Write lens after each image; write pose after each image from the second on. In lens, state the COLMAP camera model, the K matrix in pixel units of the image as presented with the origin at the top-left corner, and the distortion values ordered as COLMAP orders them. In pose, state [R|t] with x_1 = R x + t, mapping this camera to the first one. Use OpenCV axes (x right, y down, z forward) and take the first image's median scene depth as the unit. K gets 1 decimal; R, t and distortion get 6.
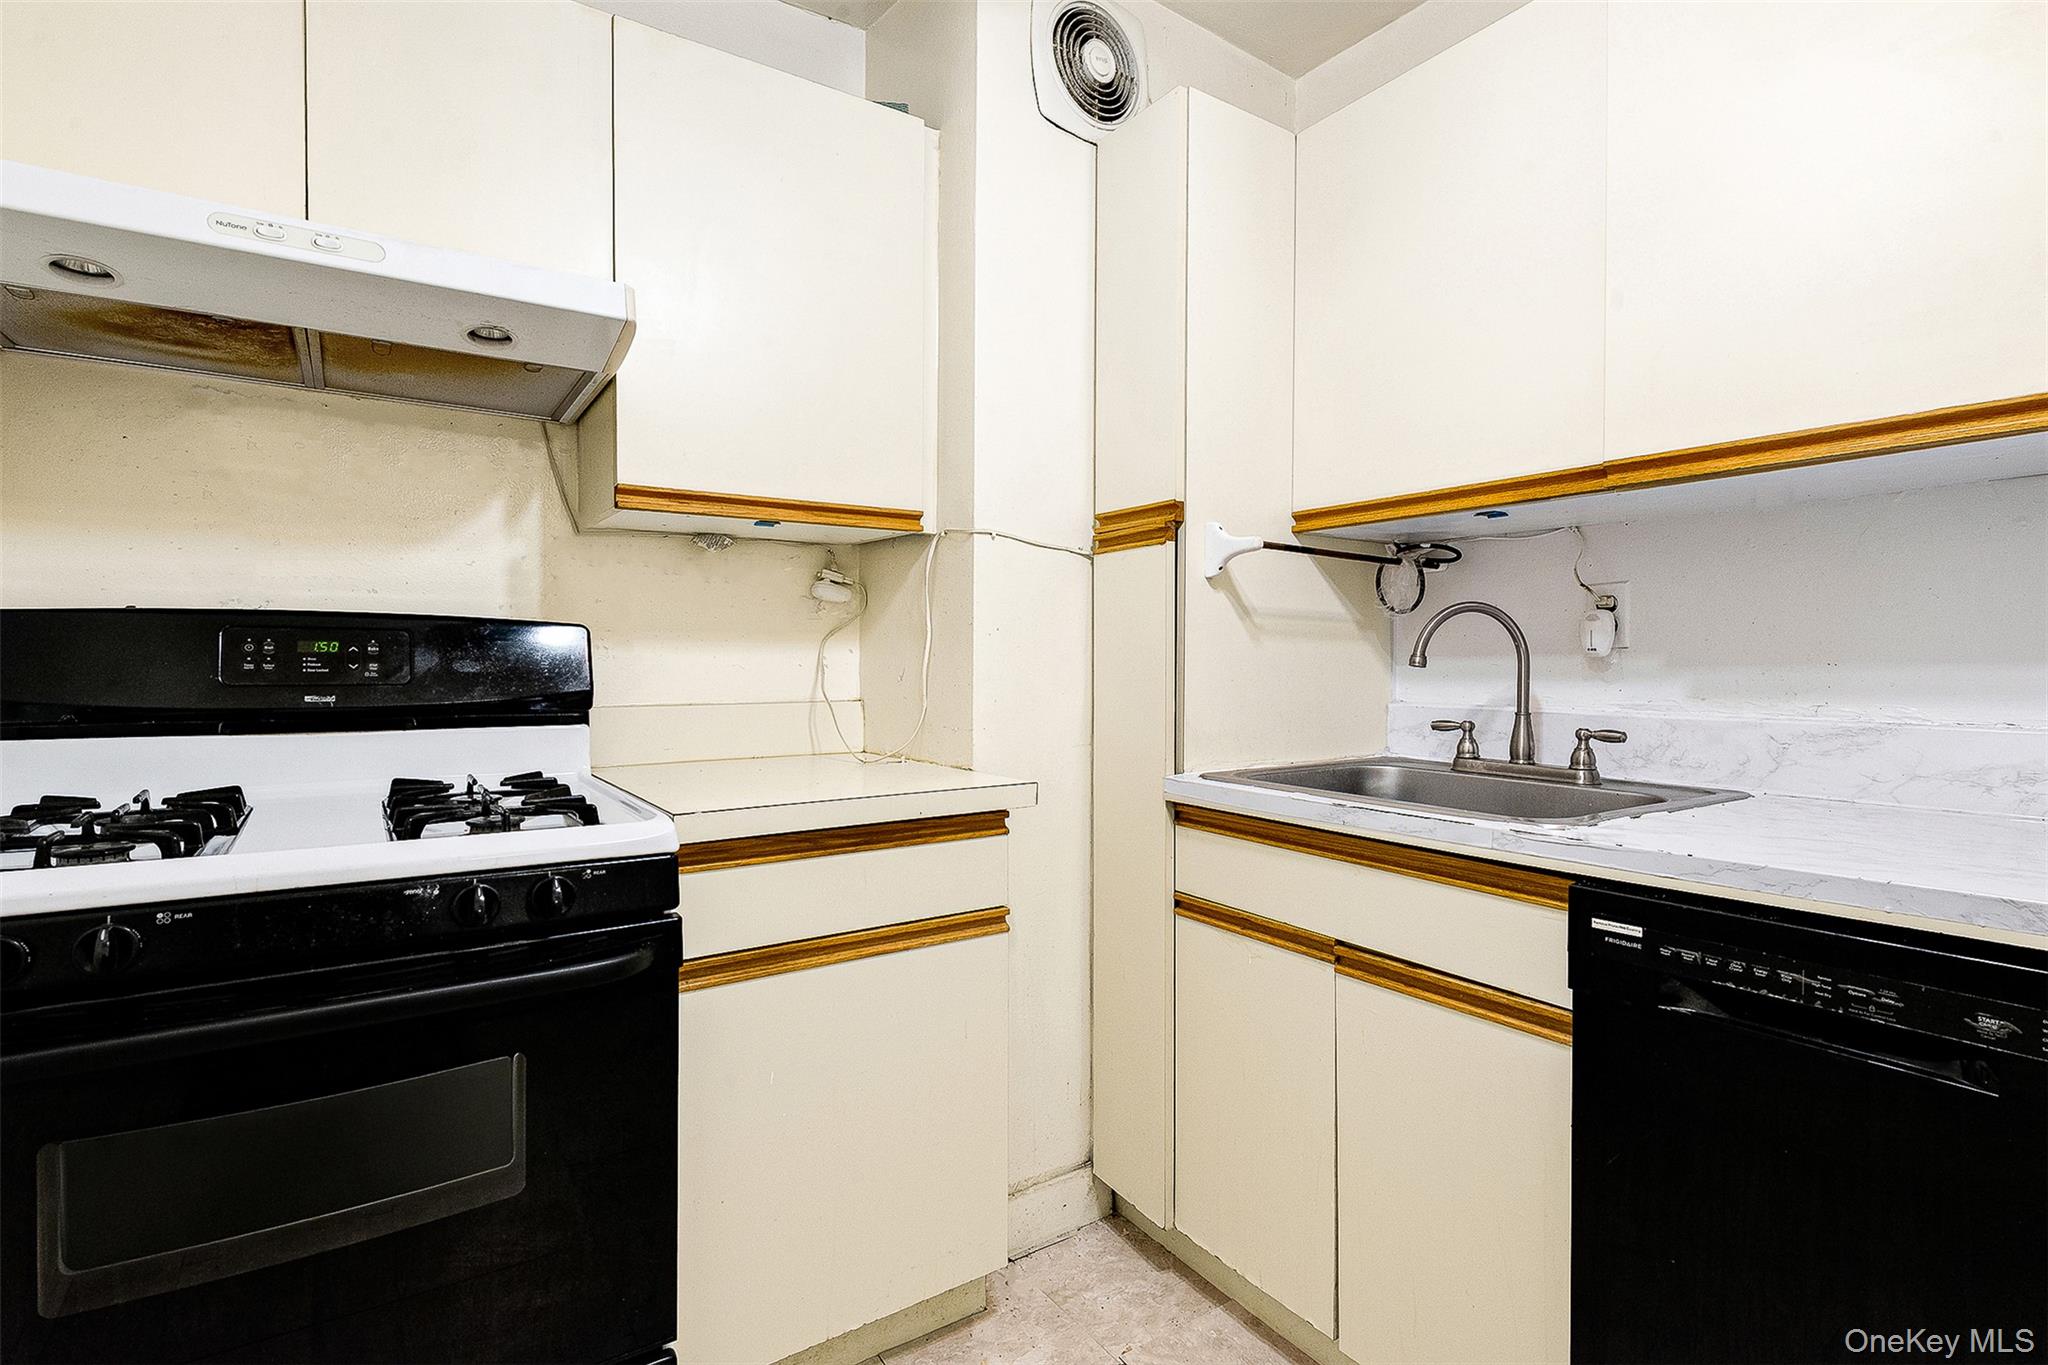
lens RADIAL K [[958.4, 0, 1032.4], [0, 958.4, 684.2], [0, 0, 1]] dist [0.021692, -0.013602]
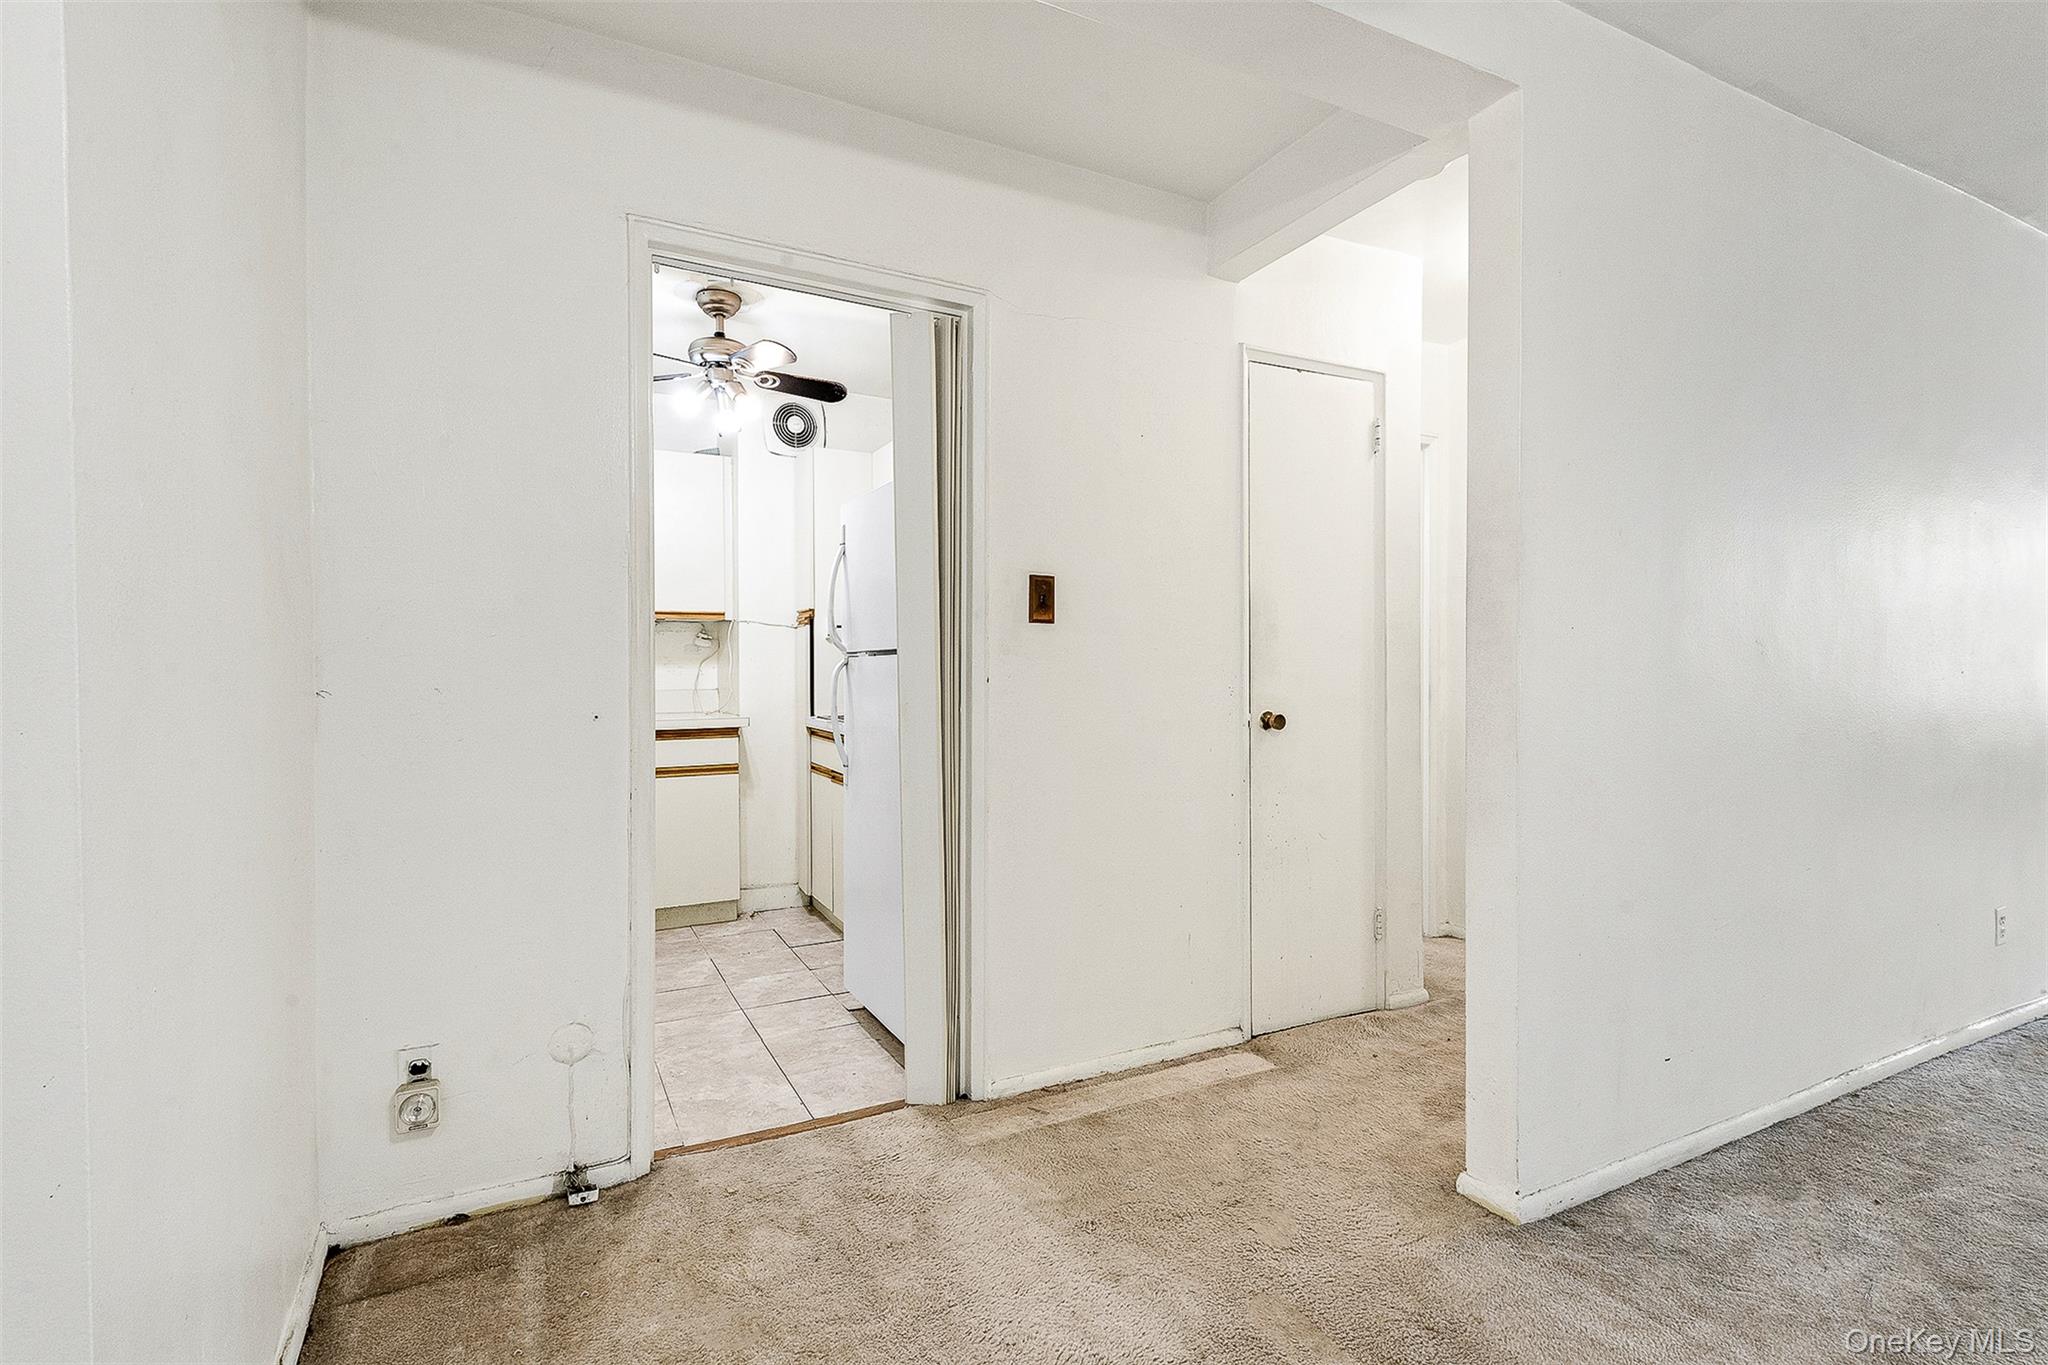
lens RADIAL K [[958.4, 0, 1032.4], [0, 958.4, 684.2], [0, 0, 1]] dist [0.021692, -0.013602]
pose [[0.991601, -0.000490, -0.129335, 1.027599], [-0.001007, 0.999933, -0.011508, 0.036151], [0.129332, 0.011541, 0.991534, -1.404669]]
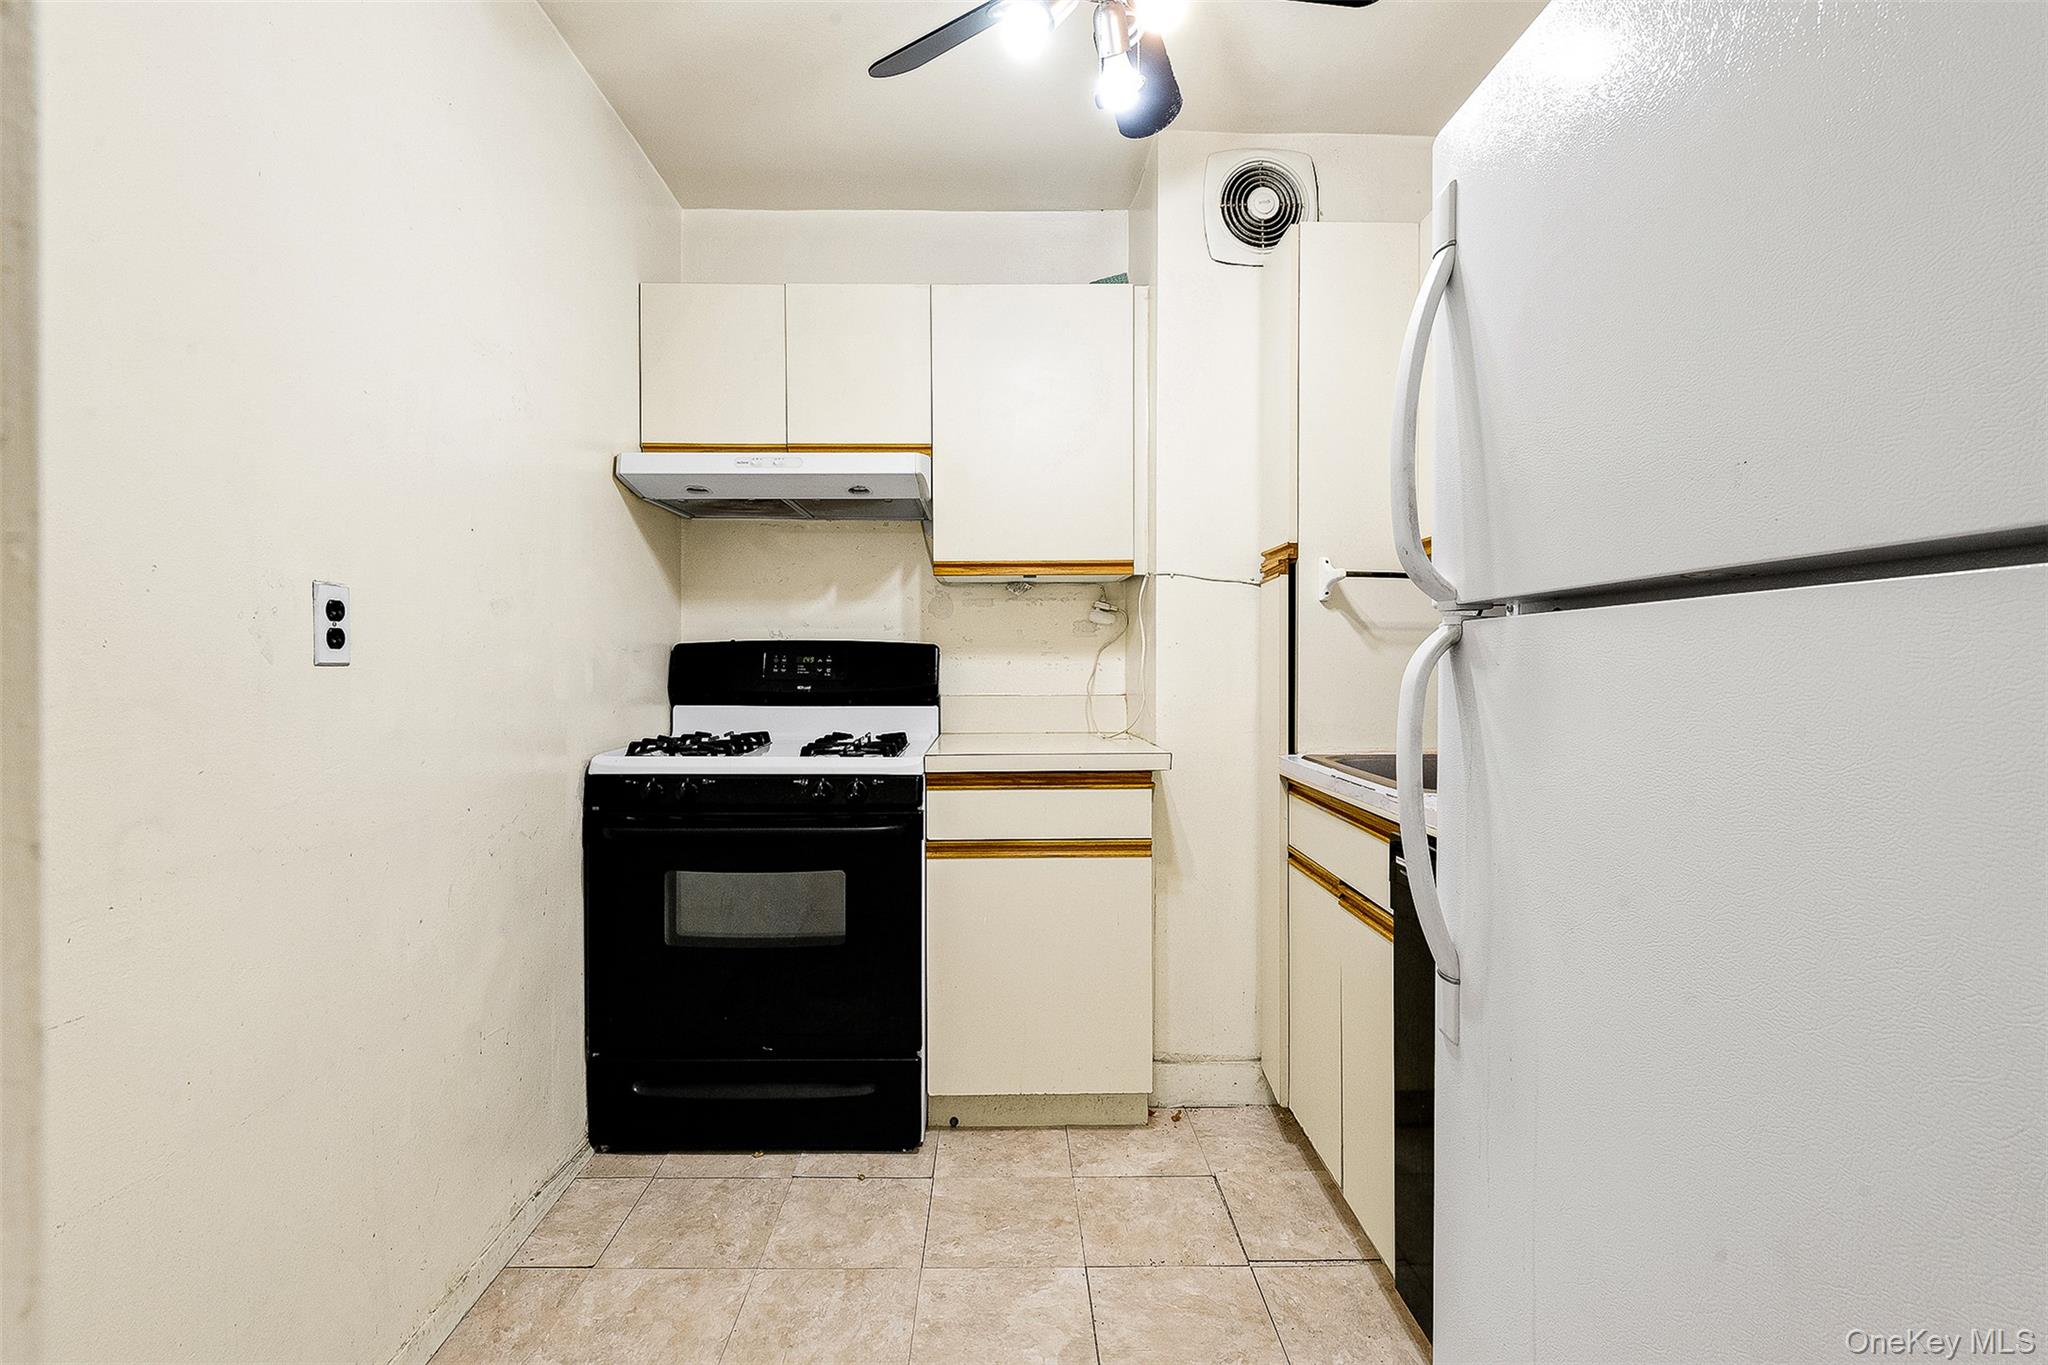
lens RADIAL K [[967.5, 0, 1024.5], [0, 967.5, 689.7], [0, 0, 1]] dist [0.006082, 0.000132]
pose [[0.831243, 0.012375, -0.555772, 0.555858], [-0.011673, 0.999920, 0.004805, 0.004448], [0.555787, 0.002493, 0.831321, -0.268949]]
